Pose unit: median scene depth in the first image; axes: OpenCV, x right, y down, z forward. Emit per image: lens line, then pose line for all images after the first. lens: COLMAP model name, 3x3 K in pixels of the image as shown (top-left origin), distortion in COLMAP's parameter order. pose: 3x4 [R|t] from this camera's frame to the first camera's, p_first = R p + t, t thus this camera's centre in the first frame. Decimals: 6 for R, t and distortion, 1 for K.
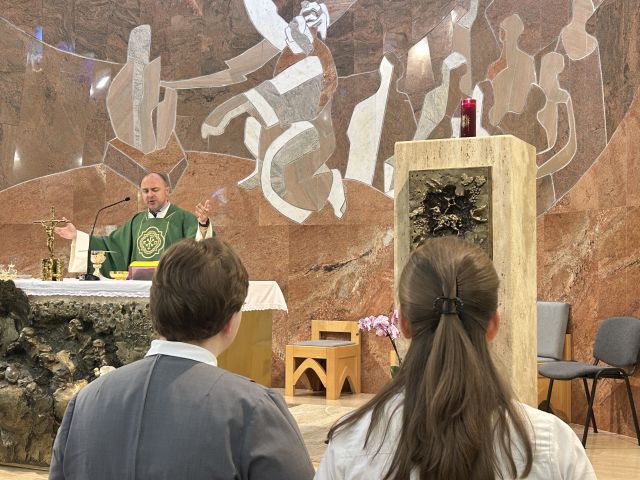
lens RADIAL K [[921.9, 0, 320.0], [0, 921.9, 243.7], [0, 0, 1]] dist [0.098117, 0.000000]
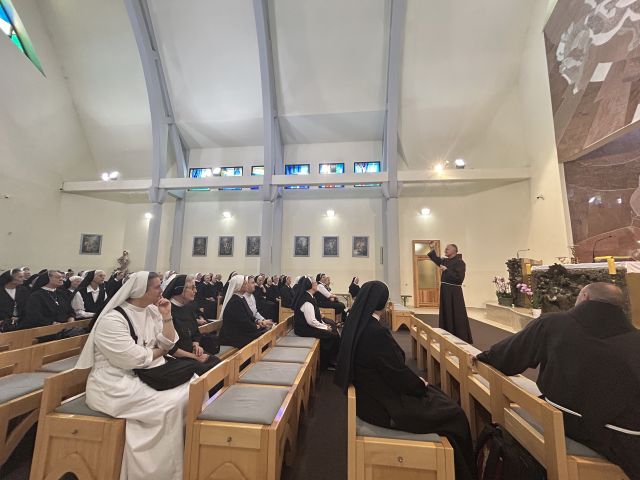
lens RADIAL K [[257.4, 0, 318.4], [0, 257.4, 241.7], [0, 0, 1]] dist [0.001746, 0.000022]
pose [[0.314936, -0.122621, -0.941159, 0.184535], [0.018508, 0.992224, -0.123081, 0.034980], [0.948932, 0.021344, 0.314756, -0.100330]]
